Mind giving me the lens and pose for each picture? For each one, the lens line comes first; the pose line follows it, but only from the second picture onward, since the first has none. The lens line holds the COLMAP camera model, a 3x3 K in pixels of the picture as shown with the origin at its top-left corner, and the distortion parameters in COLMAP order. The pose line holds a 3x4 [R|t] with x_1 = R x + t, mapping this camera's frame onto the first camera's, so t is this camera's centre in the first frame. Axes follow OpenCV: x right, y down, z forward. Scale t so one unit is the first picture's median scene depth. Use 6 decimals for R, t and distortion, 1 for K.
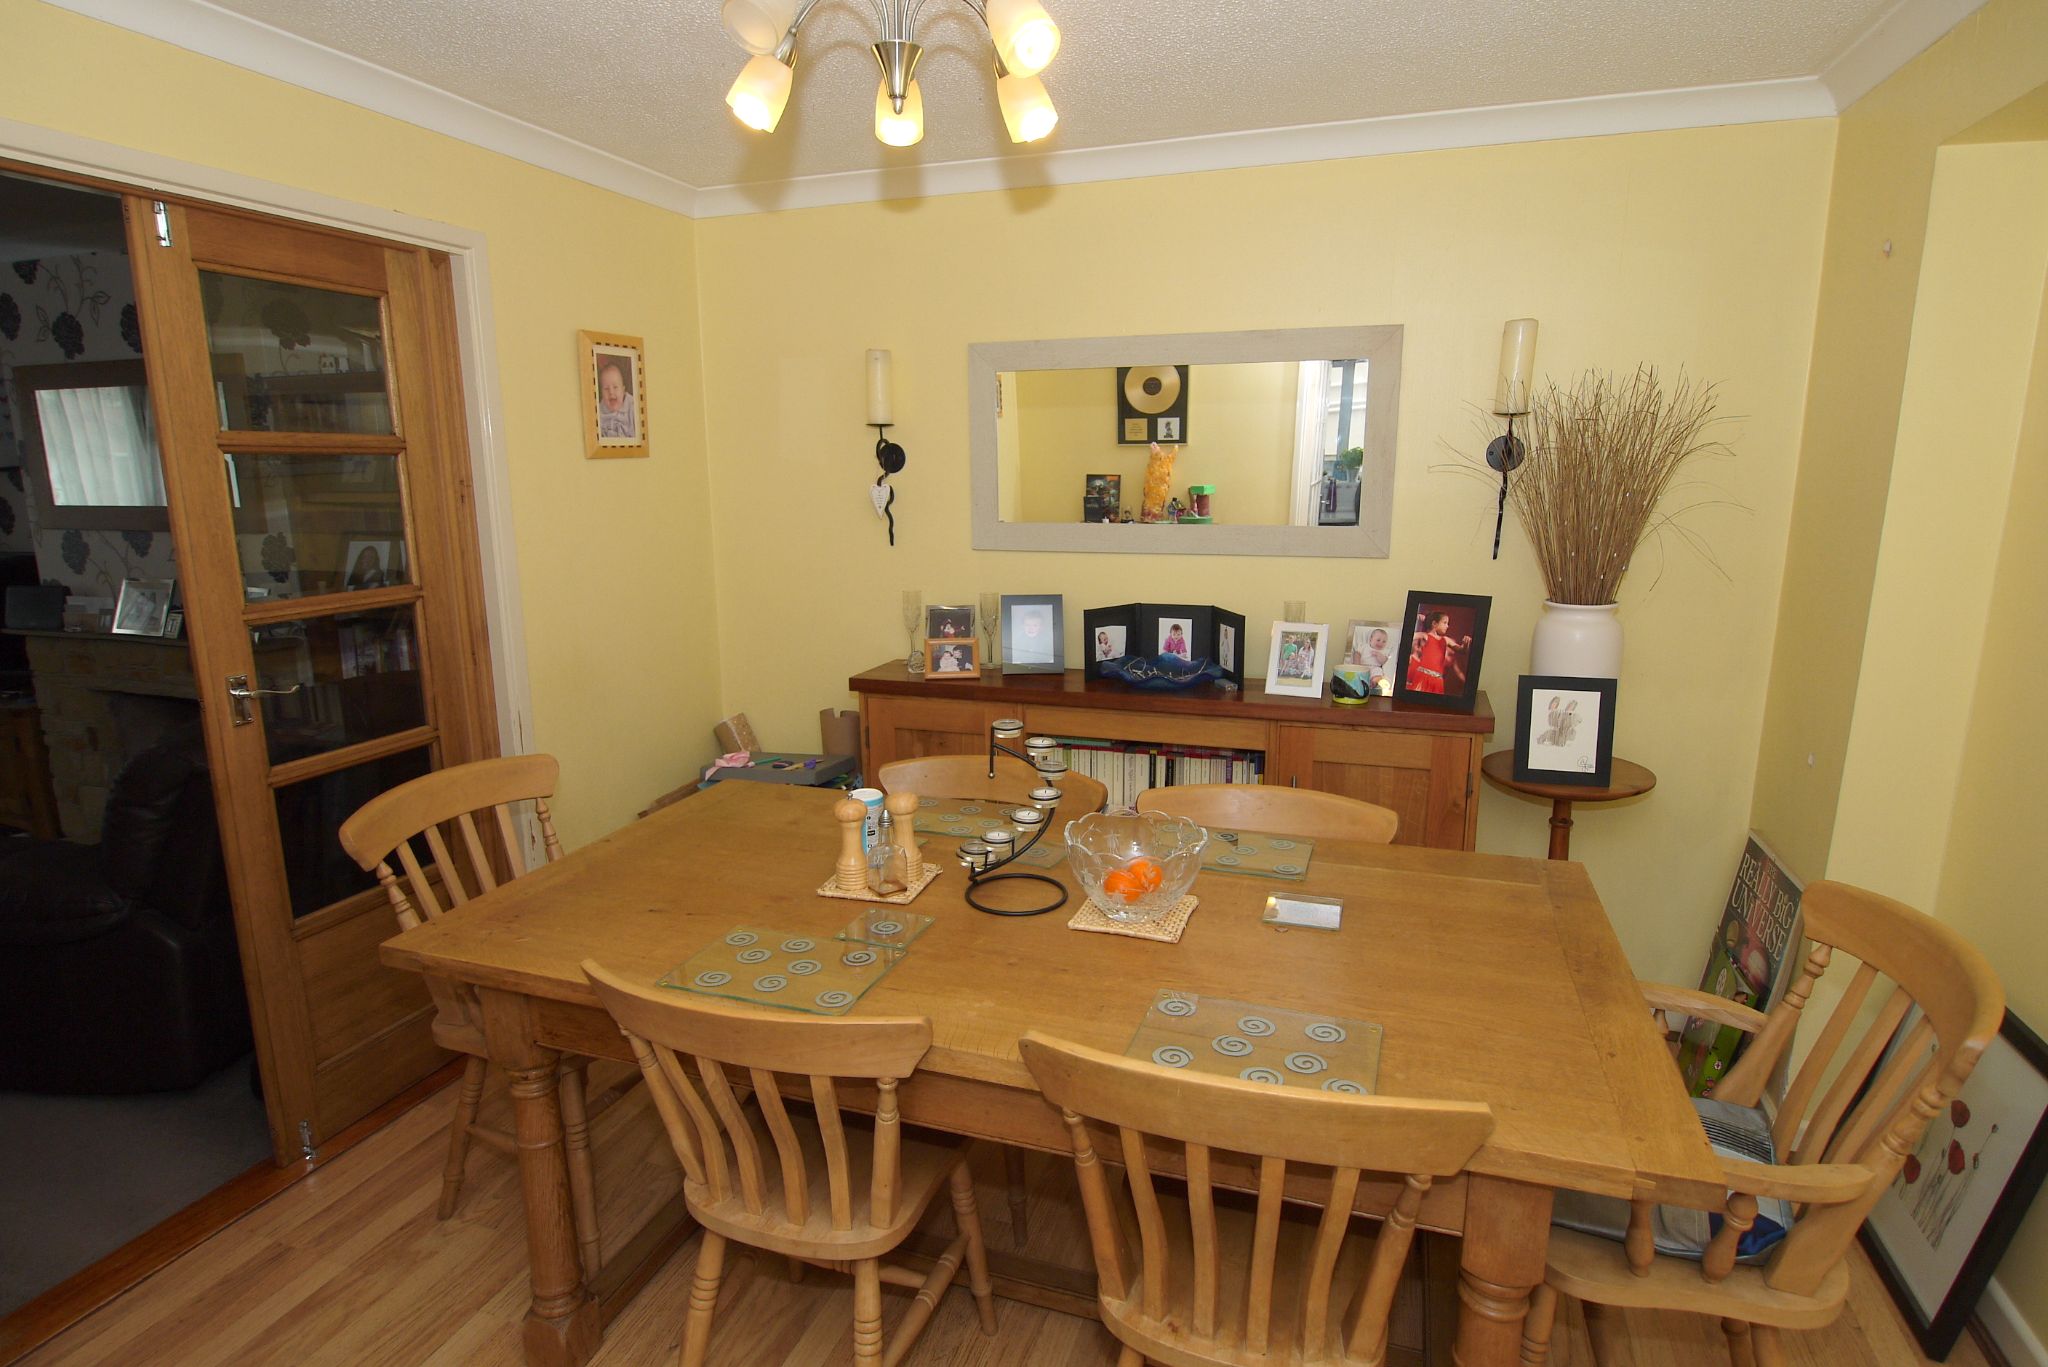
lens RADIAL K [[1084.8, 0, 1015.4], [0, 1084.8, 696.7], [0, 0, 1]] dist [-0.013721, -0.002244]
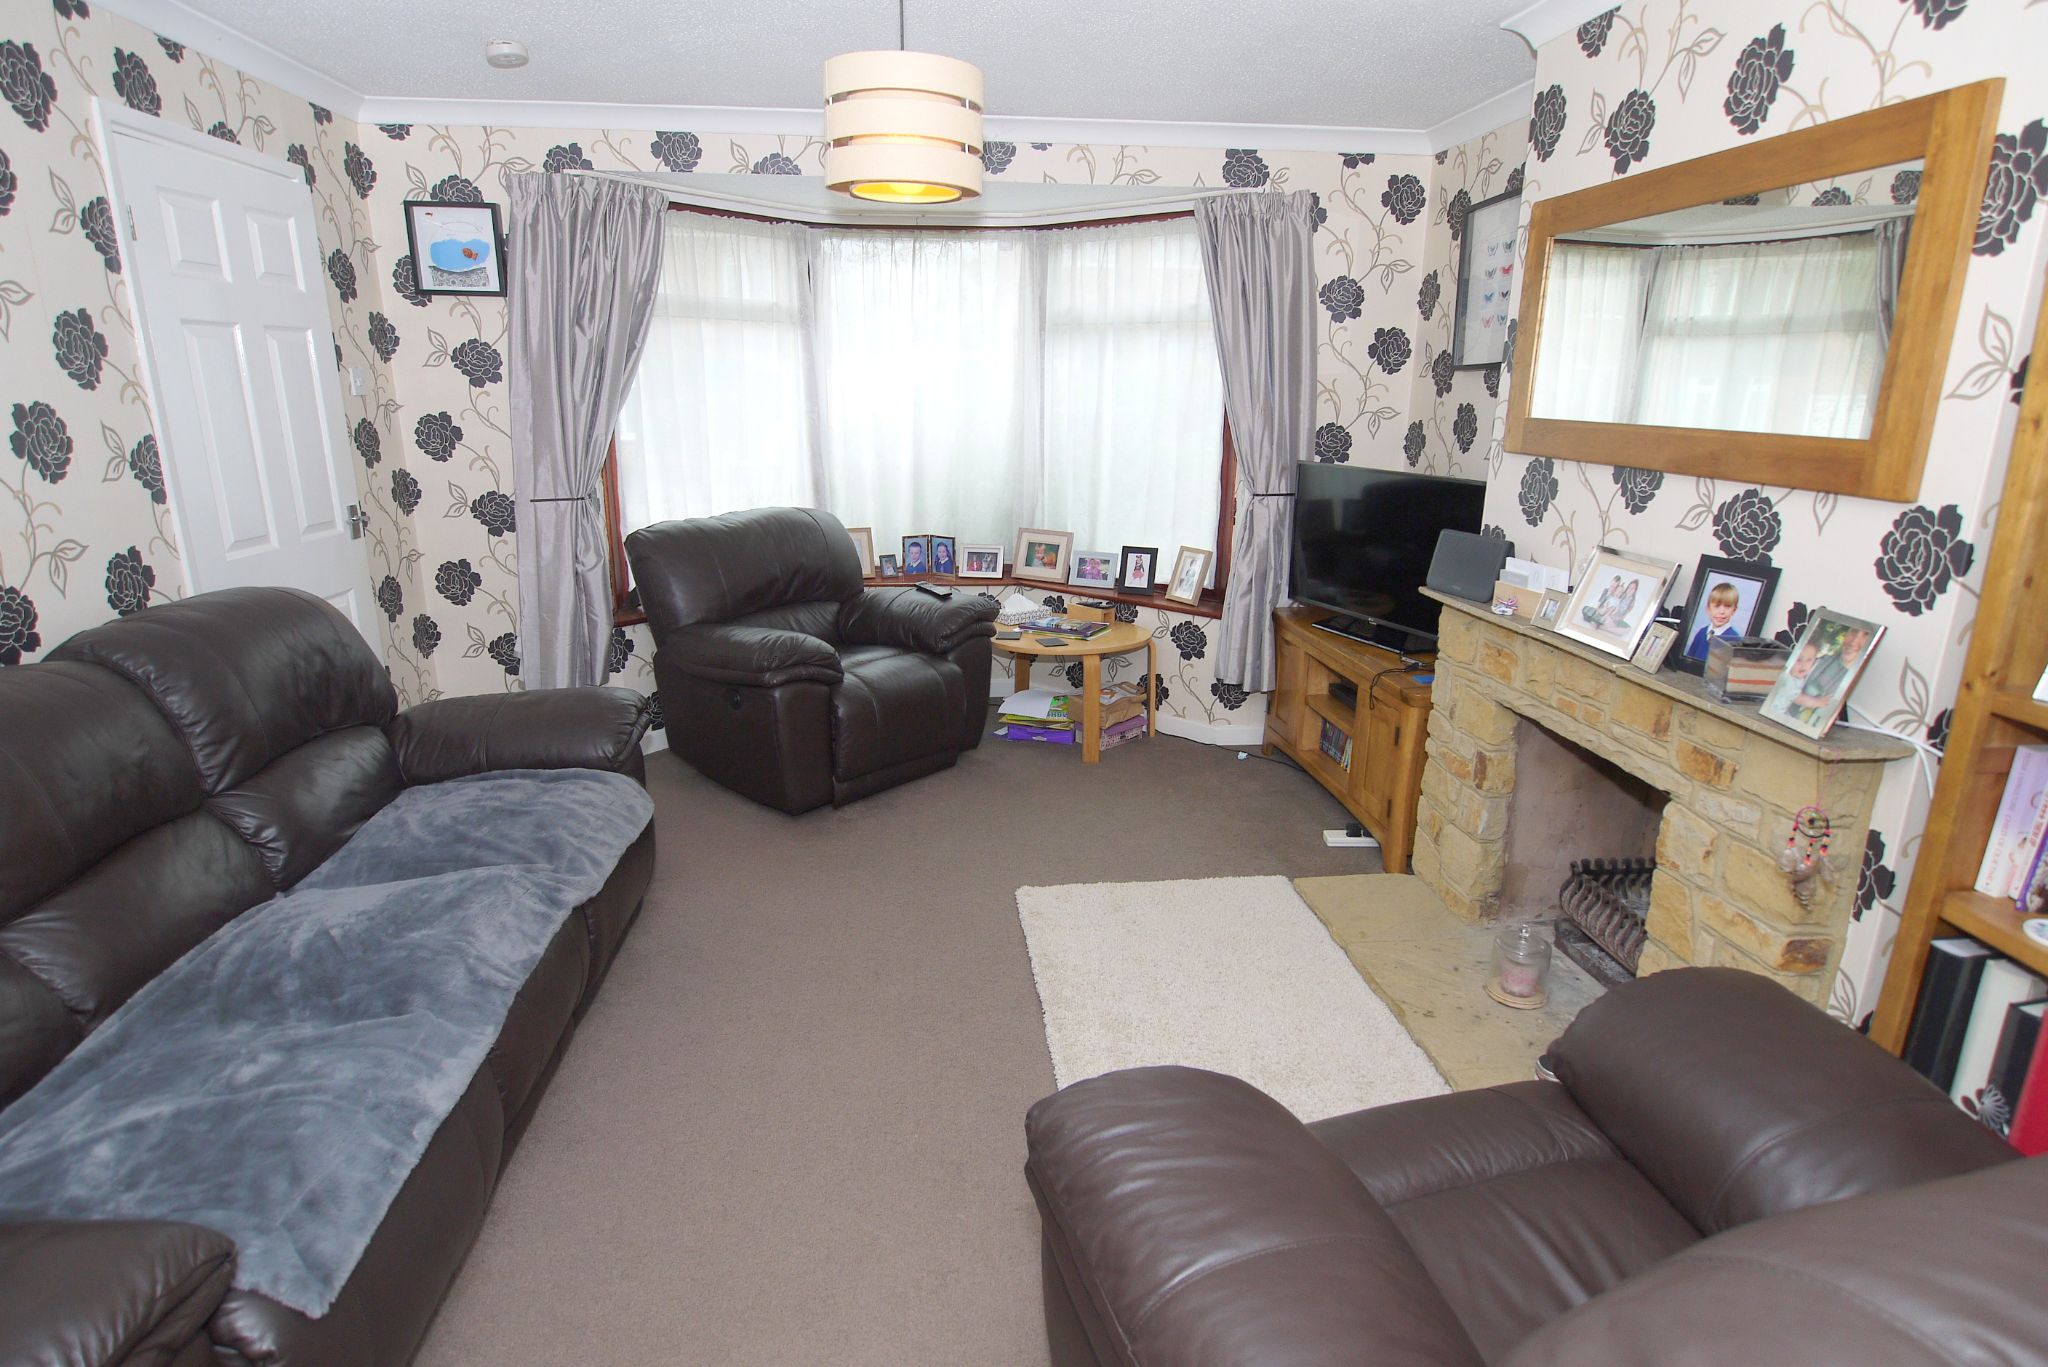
lens RADIAL K [[1084.8, 0, 1015.9], [0, 1084.8, 680.9], [0, 0, 1]] dist [-0.013721, -0.002244]
pose [[0.413469, 0.250233, -0.875458, -0.406529], [-0.199512, 0.963027, 0.181036, -0.080209], [0.888391, 0.099812, 0.448106, 0.437903]]
